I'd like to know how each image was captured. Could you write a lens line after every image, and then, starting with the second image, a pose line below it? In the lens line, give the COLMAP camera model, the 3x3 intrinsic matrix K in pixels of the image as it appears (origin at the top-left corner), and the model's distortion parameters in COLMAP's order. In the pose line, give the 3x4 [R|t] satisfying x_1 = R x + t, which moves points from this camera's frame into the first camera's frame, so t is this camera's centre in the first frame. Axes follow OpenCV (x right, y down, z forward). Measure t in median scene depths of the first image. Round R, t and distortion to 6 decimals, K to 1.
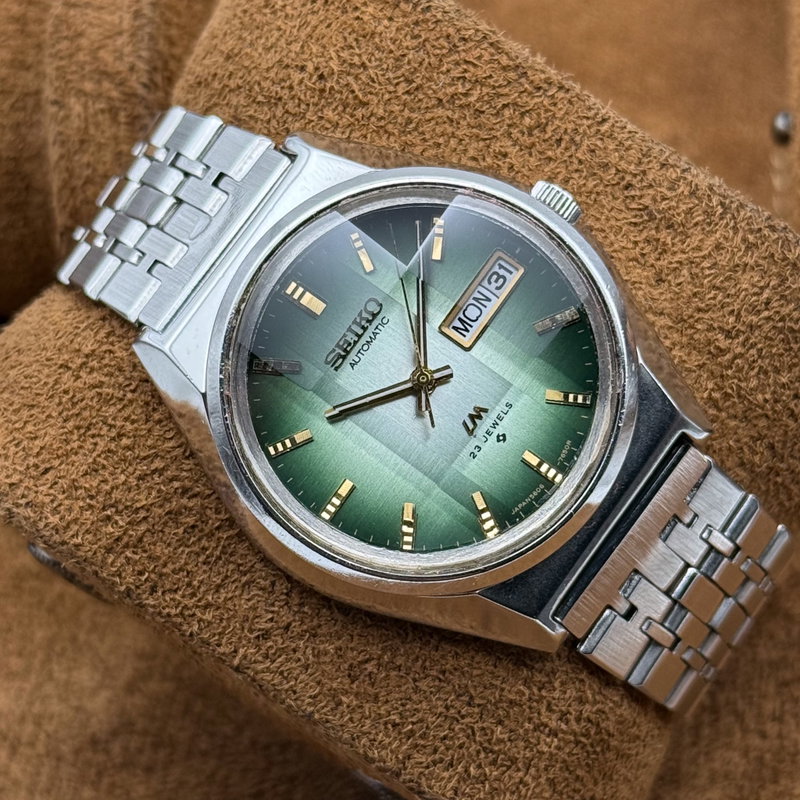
lens RADIAL K [[2570.6, 0, 406.4], [0, 2570.6, 402.1], [0, 0, 1]] dist [0.684537, 0.000000]
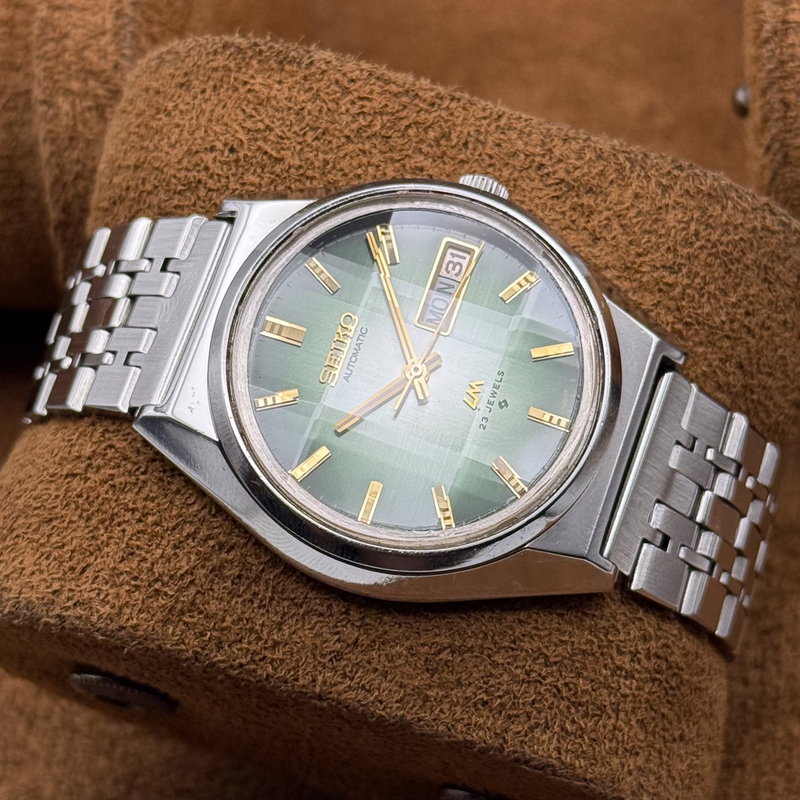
lens RADIAL K [[2570.6, 0, 402.3], [0, 2570.6, 402.2], [0, 0, 1]] dist [0.684537, 0.000000]
pose [[0.955608, -0.271516, 0.114423, -0.118586], [0.286587, 0.946713, -0.146978, 0.151129], [-0.068418, 0.173246, 0.982499, -0.023712]]
